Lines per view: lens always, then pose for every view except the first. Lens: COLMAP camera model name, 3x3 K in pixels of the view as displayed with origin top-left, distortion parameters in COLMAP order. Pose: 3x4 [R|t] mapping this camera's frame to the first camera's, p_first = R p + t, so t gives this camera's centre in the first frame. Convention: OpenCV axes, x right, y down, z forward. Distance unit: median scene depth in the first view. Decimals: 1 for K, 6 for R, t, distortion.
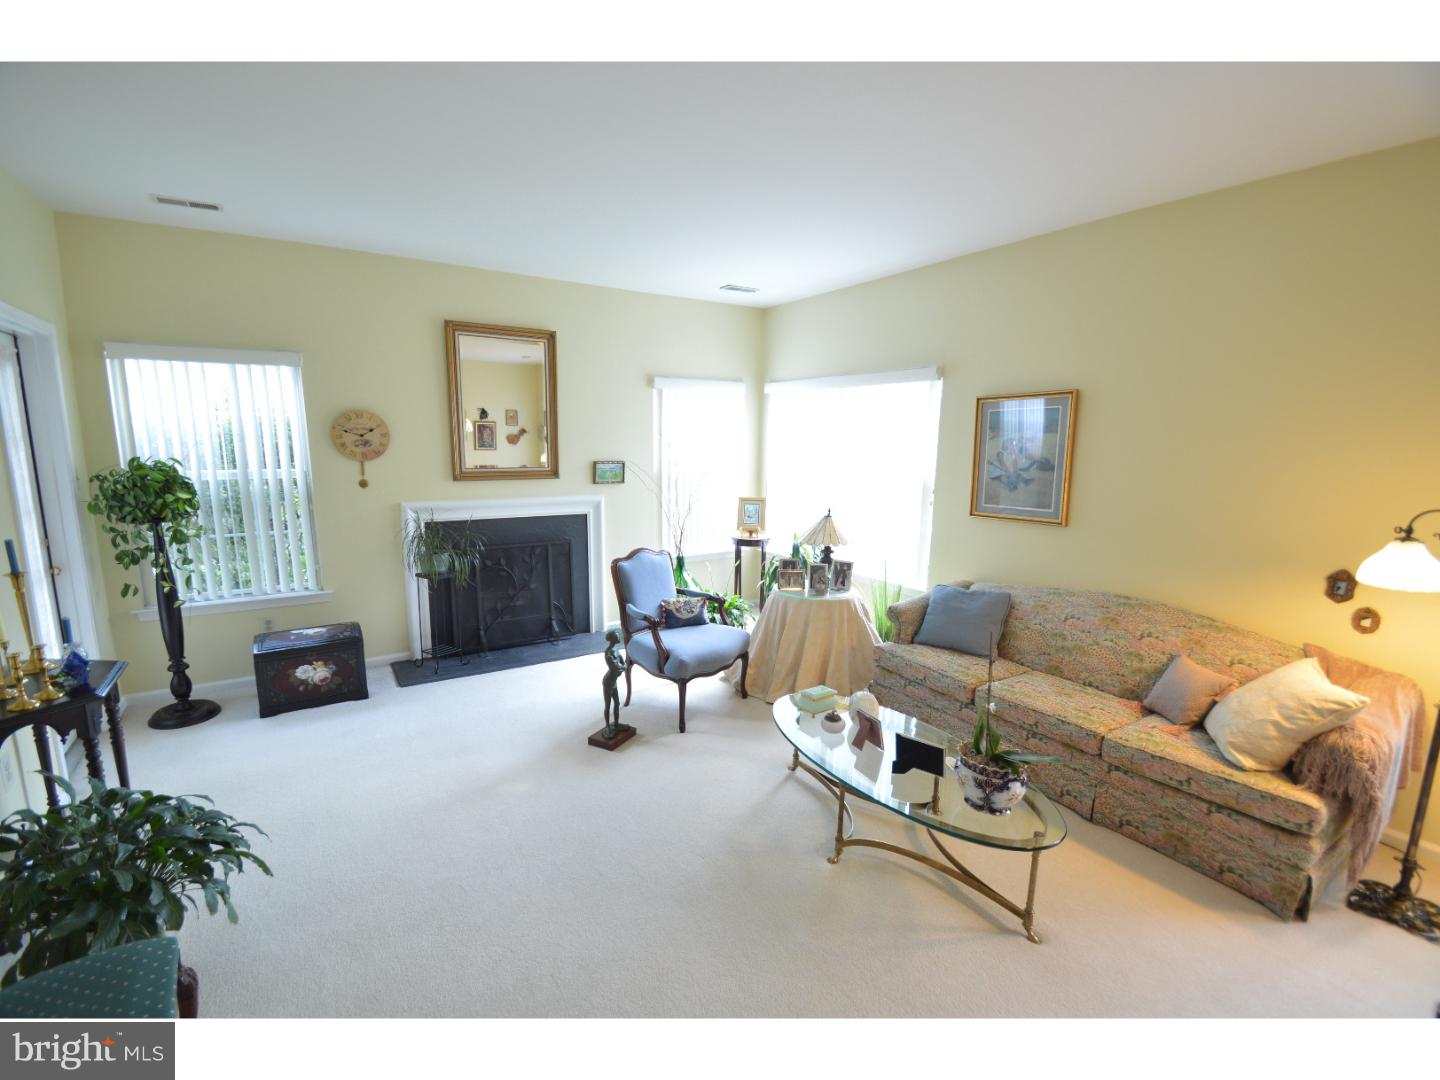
lens RADIAL K [[638.9, 0, 705.5], [0, 638.9, 550.8], [0, 0, 1]] dist [0.010929, -0.015279]
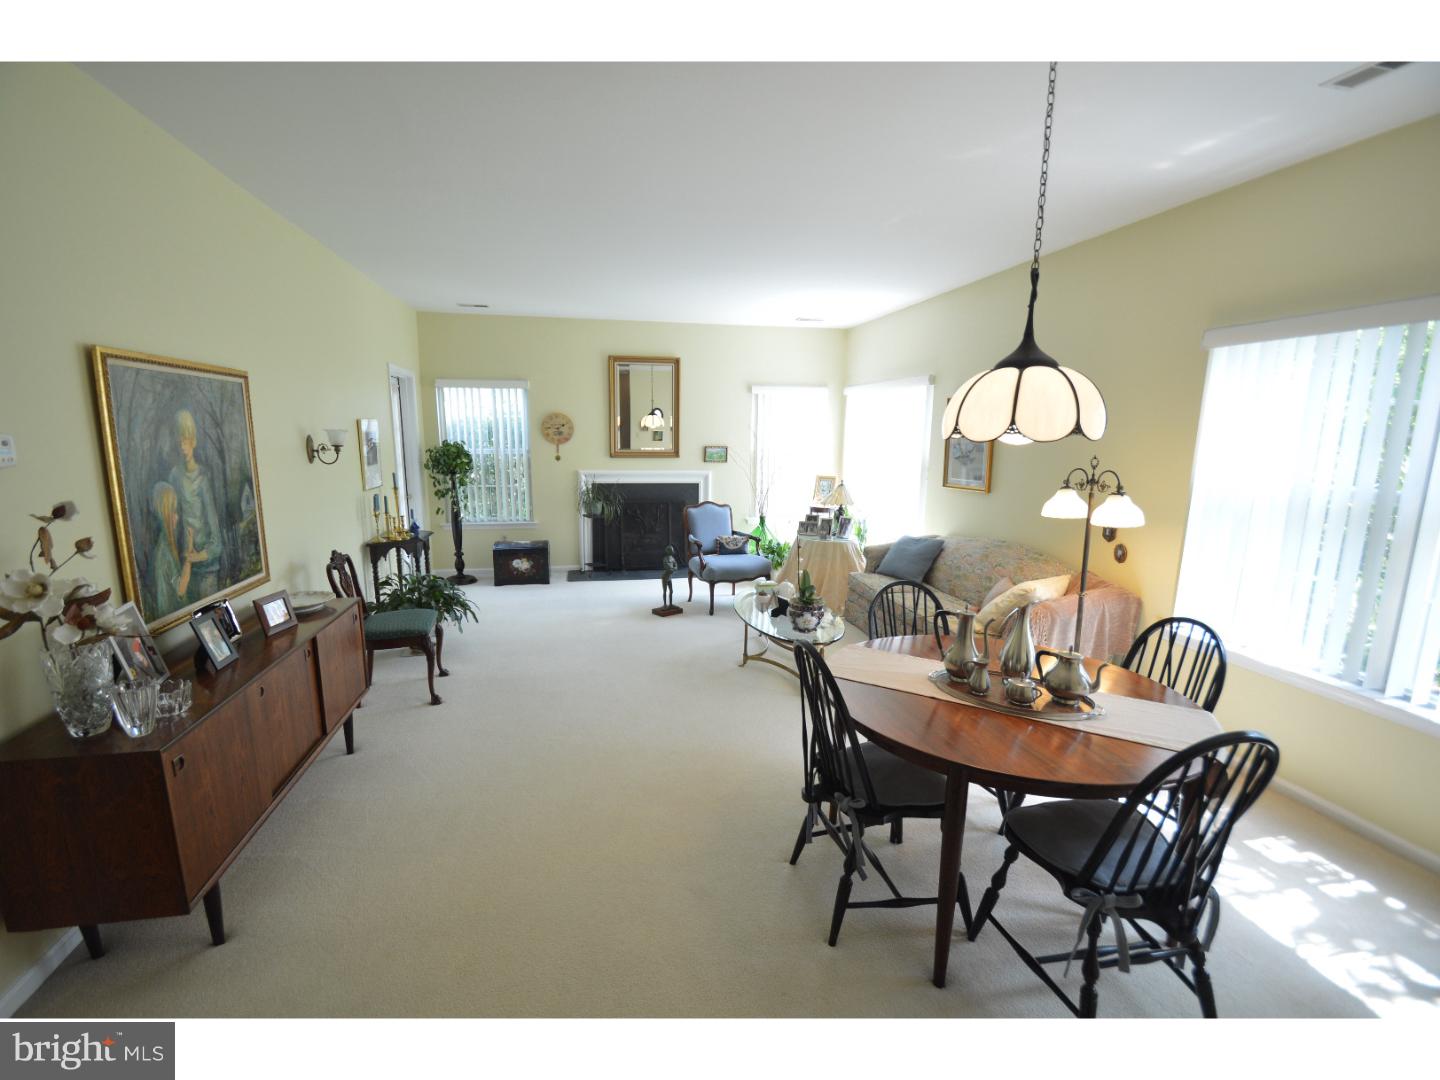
lens RADIAL K [[638.9, 0, 705.5], [0, 638.9, 550.8], [0, 0, 1]] dist [0.010929, -0.015279]
pose [[0.933673, 0.062749, -0.352587, 0.463331], [-0.060565, 0.998015, 0.017233, 0.091780], [0.352969, 0.005265, 0.935620, -0.451322]]
